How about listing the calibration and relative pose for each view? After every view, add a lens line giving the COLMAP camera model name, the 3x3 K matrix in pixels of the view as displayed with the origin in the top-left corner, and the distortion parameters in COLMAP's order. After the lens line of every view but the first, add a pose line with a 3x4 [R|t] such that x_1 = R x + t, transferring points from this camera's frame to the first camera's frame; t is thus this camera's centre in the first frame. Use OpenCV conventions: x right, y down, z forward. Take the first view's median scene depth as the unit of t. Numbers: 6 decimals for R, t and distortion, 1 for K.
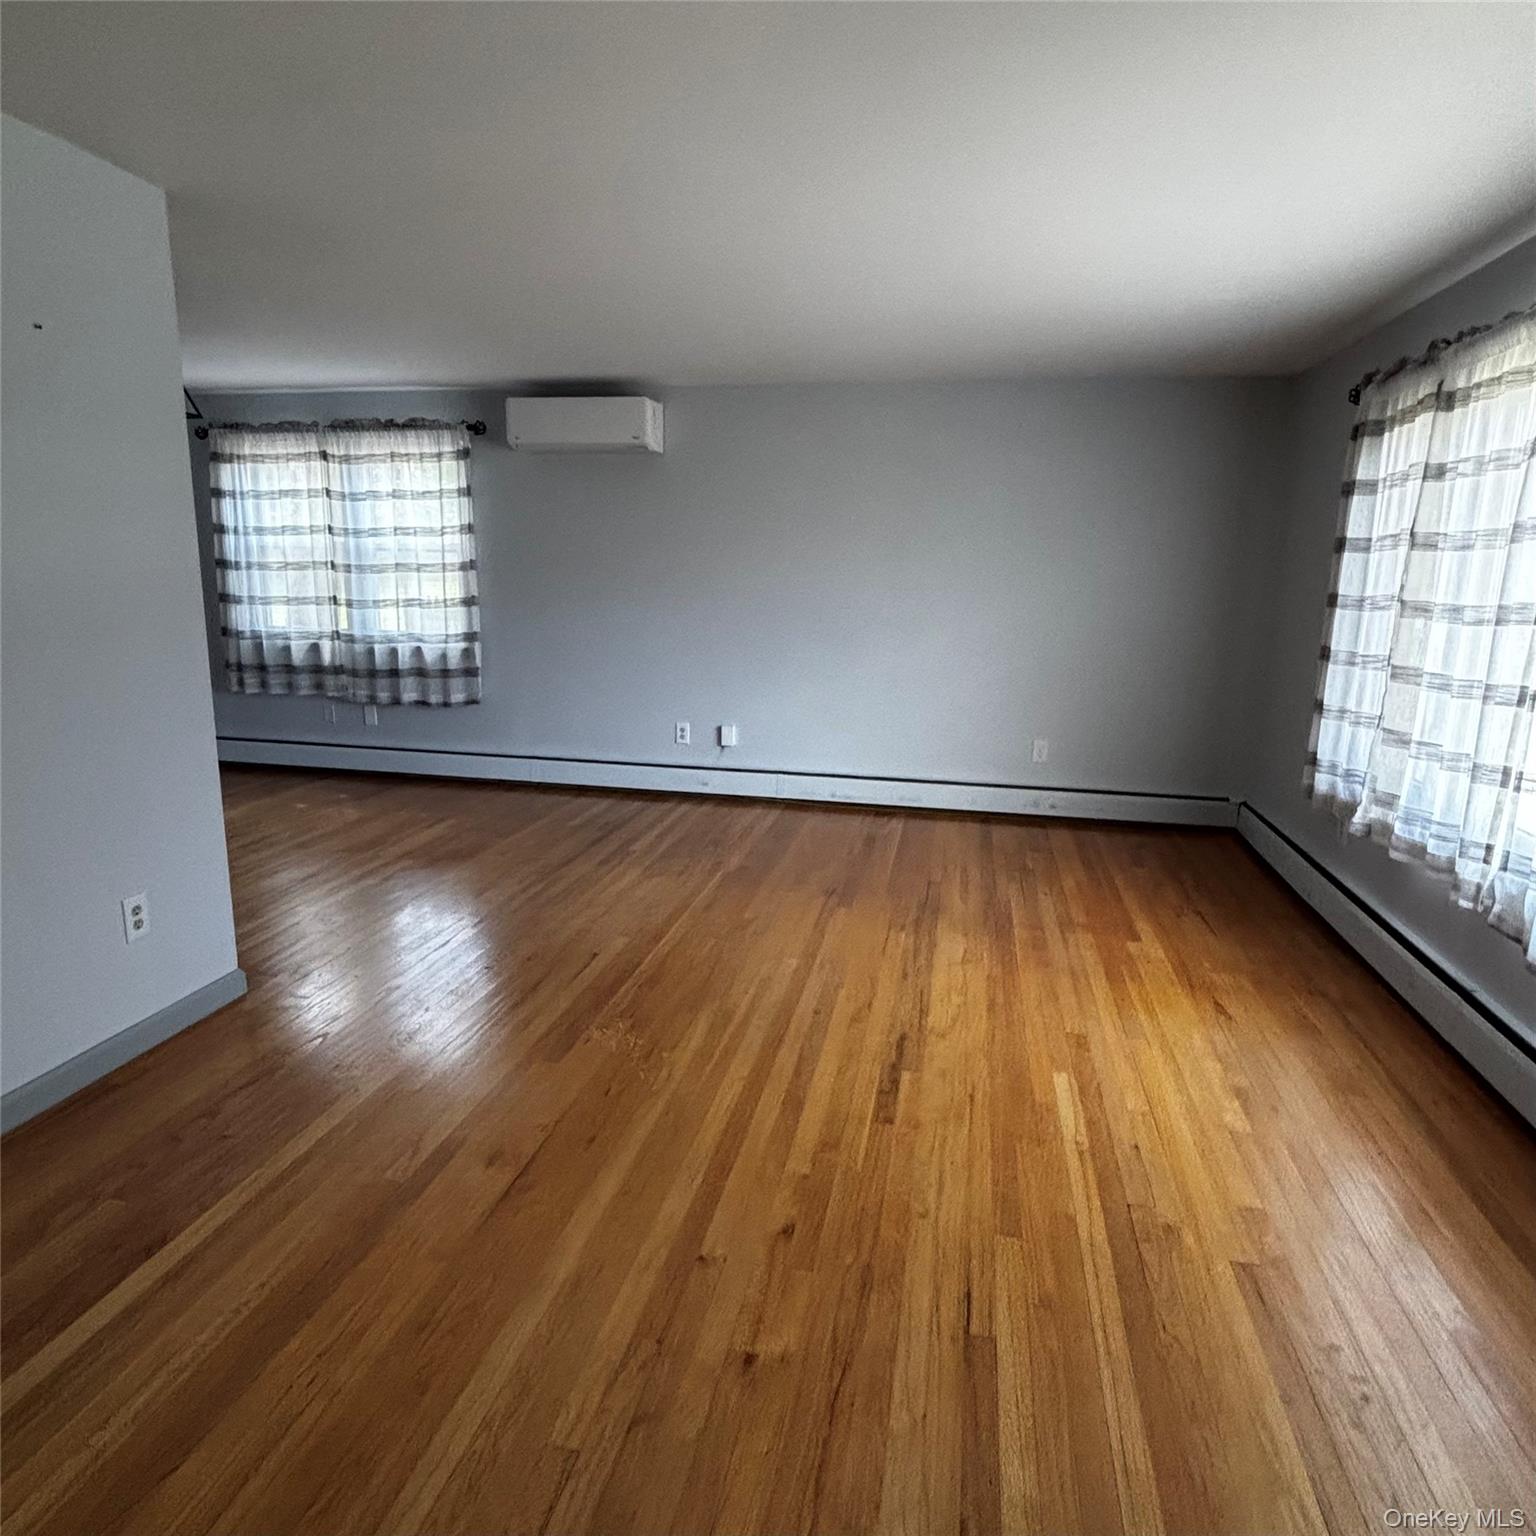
lens RADIAL K [[965.7, 0, 771.2], [0, 965.7, 763.9], [0, 0, 1]] dist [-0.006395, -0.001599]
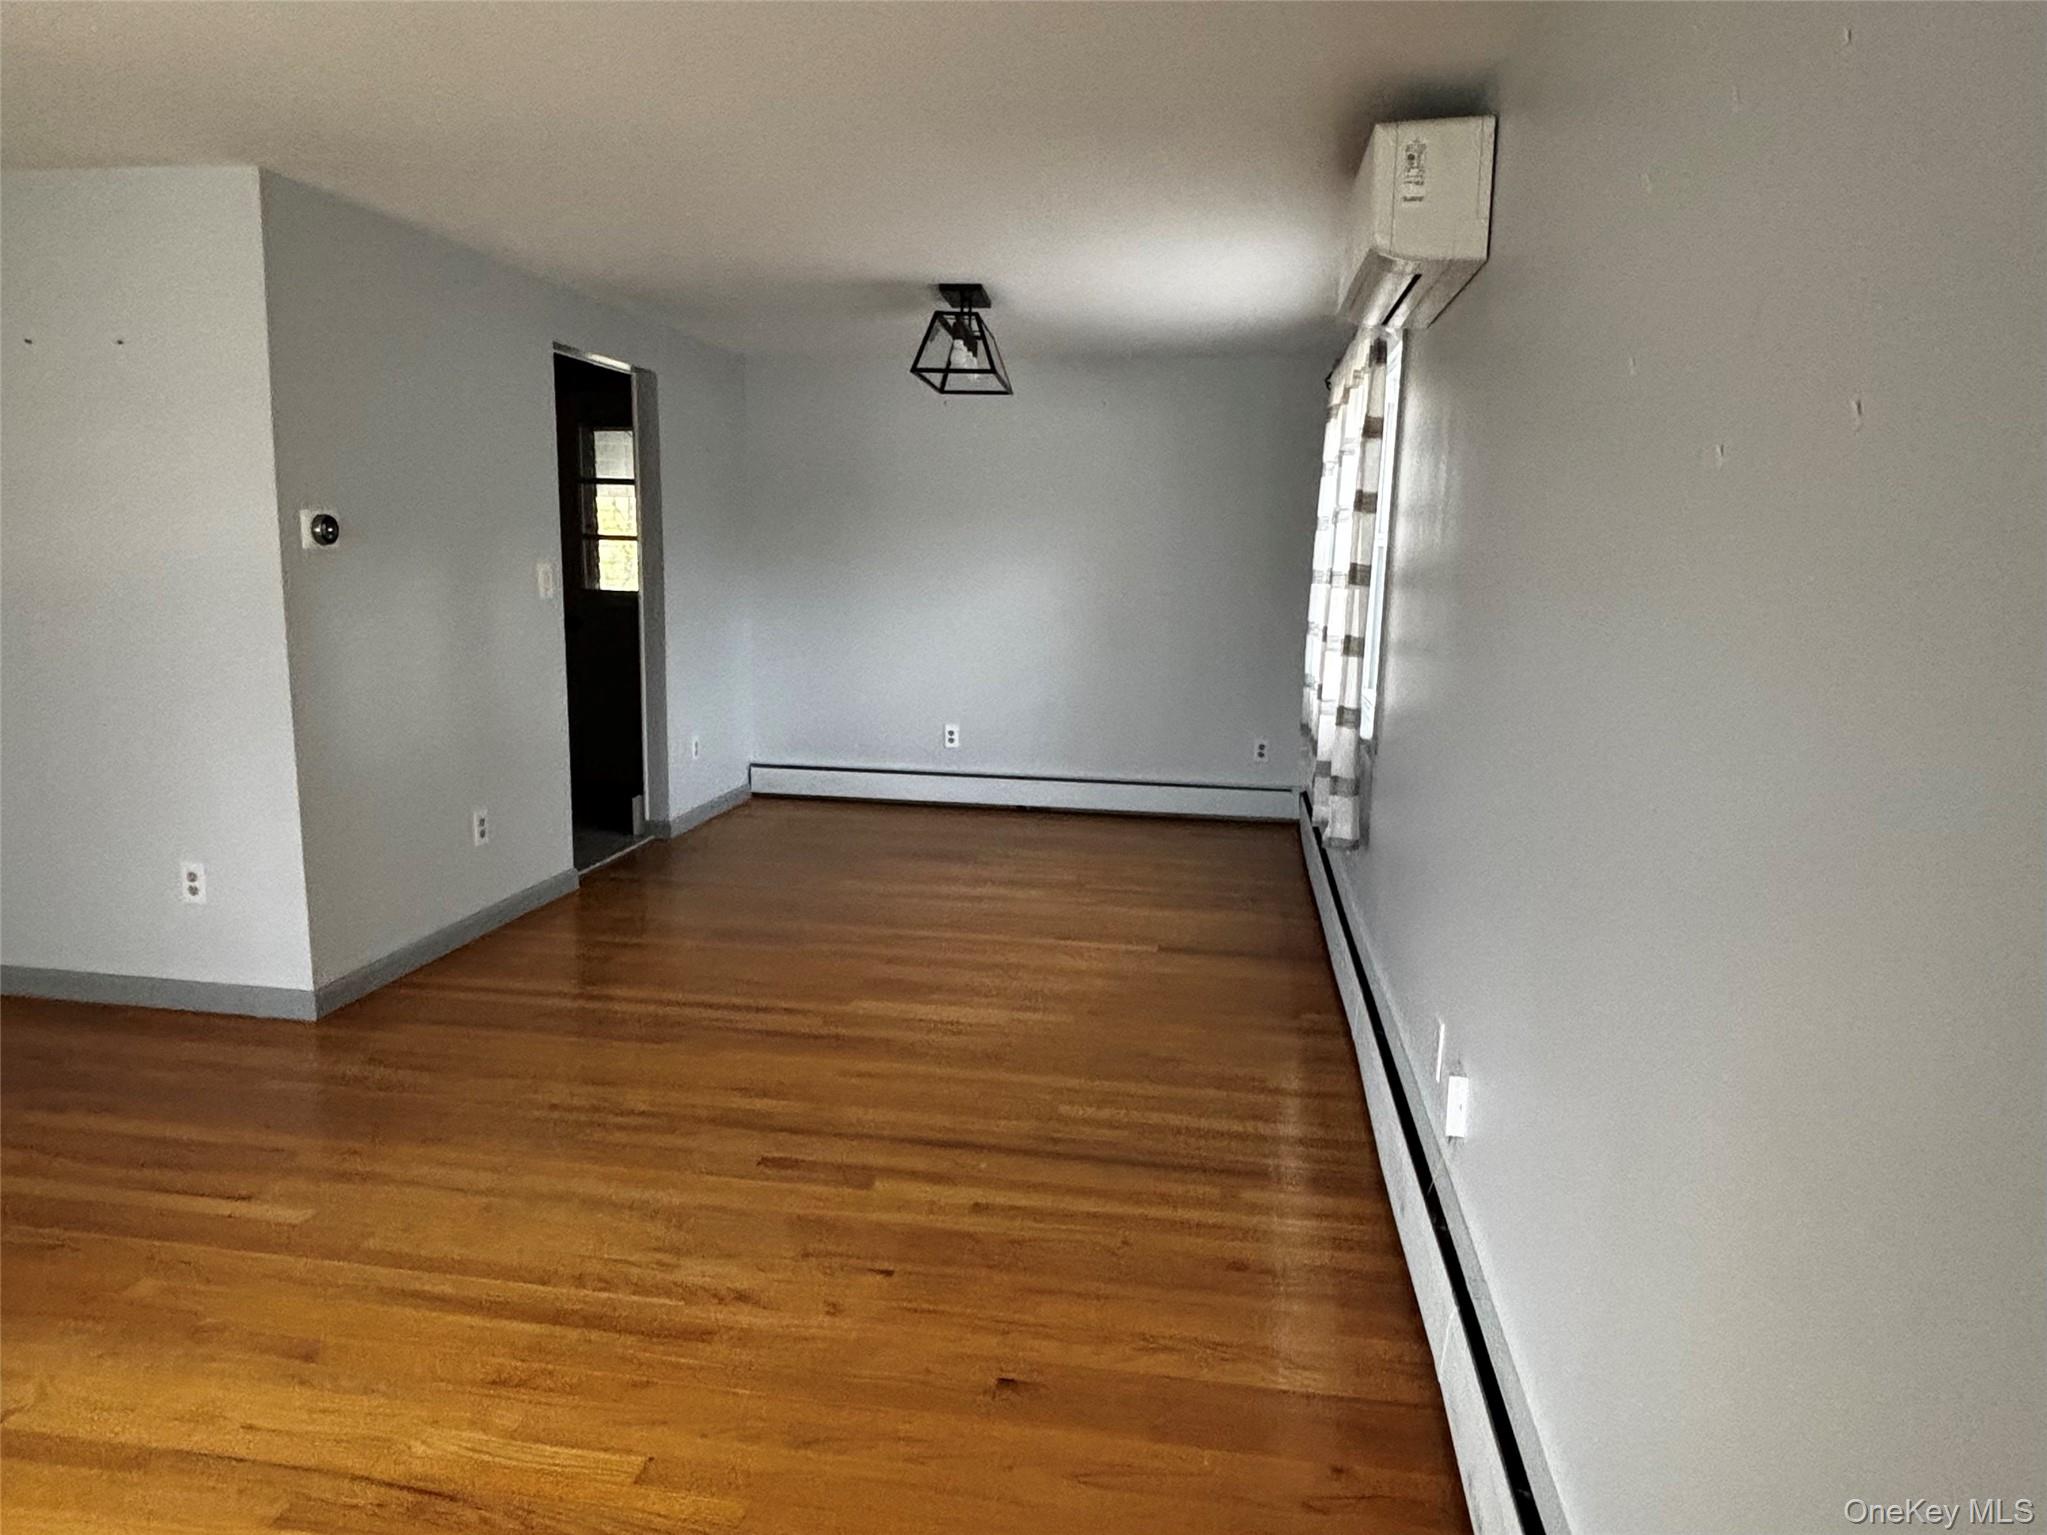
lens RADIAL K [[1320.4, 0, 1010.7], [0, 1320.4, 732.8], [0, 0, 1]] dist [0.024064, -0.020255]
pose [[0.045617, 0.125810, -0.991005, 0.505593], [-0.216060, 0.969799, 0.113173, -0.226599], [0.975314, 0.208954, 0.071422, 1.107722]]
